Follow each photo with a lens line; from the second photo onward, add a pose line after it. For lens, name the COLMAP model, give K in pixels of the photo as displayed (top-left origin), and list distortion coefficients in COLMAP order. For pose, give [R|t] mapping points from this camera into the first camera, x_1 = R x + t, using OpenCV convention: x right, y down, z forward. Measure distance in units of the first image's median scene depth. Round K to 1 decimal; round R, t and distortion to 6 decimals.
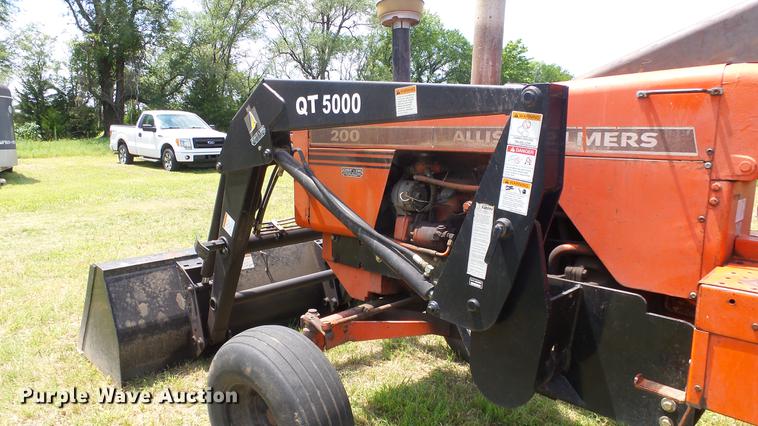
lens RADIAL K [[522.9, 0, 378.1], [0, 522.9, 216.1], [0, 0, 1]] dist [-0.015822, 0.009139]
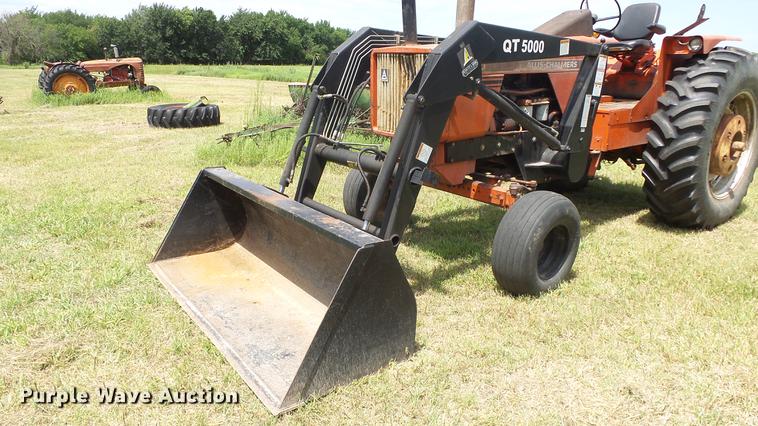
lens RADIAL K [[522.9, 0, 373.8], [0, 522.9, 208.9], [0, 0, 1]] dist [-0.015822, 0.009139]
pose [[0.155188, -0.289814, 0.944417, -0.202877], [0.149426, 0.951886, 0.267553, -0.026870], [-0.976519, 0.099600, 0.191027, 0.136090]]
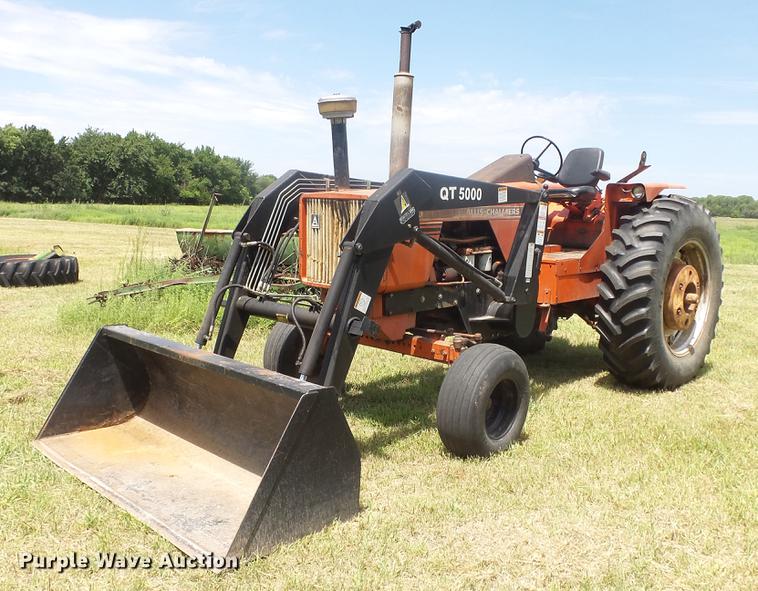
lens RADIAL K [[728.3, 0, 376.7], [0, 728.3, 297.2], [0, 0, 1]] dist [-0.019217, 0.000000]
pose [[0.014385, -0.151647, 0.988330, -0.253817], [0.135713, 0.979582, 0.148329, -0.030385], [-0.990644, 0.131996, 0.034672, 0.138348]]
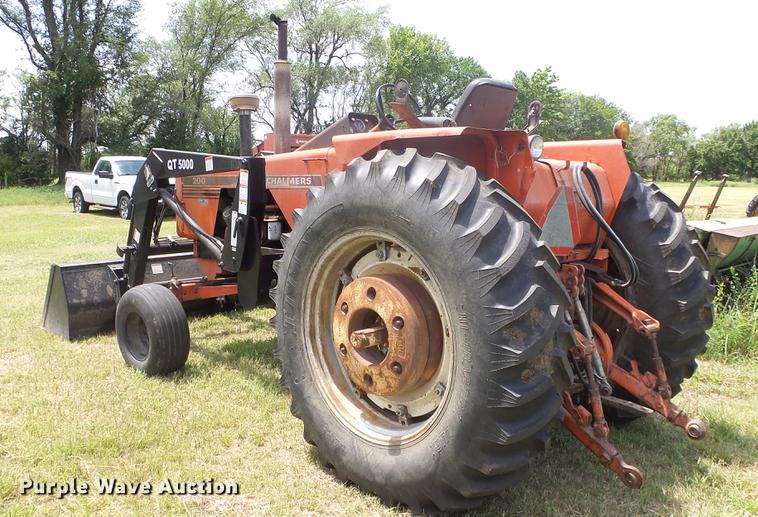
lens RADIAL K [[643.4, 0, 378.8], [0, 643.4, 250.1], [0, 0, 1]] dist [-0.047154, 0.046678]
pose [[0.999873, -0.003120, -0.015621, 0.074181], [0.002395, 0.998929, -0.046211, 0.023074], [0.015749, 0.046167, 0.998810, -0.144839]]
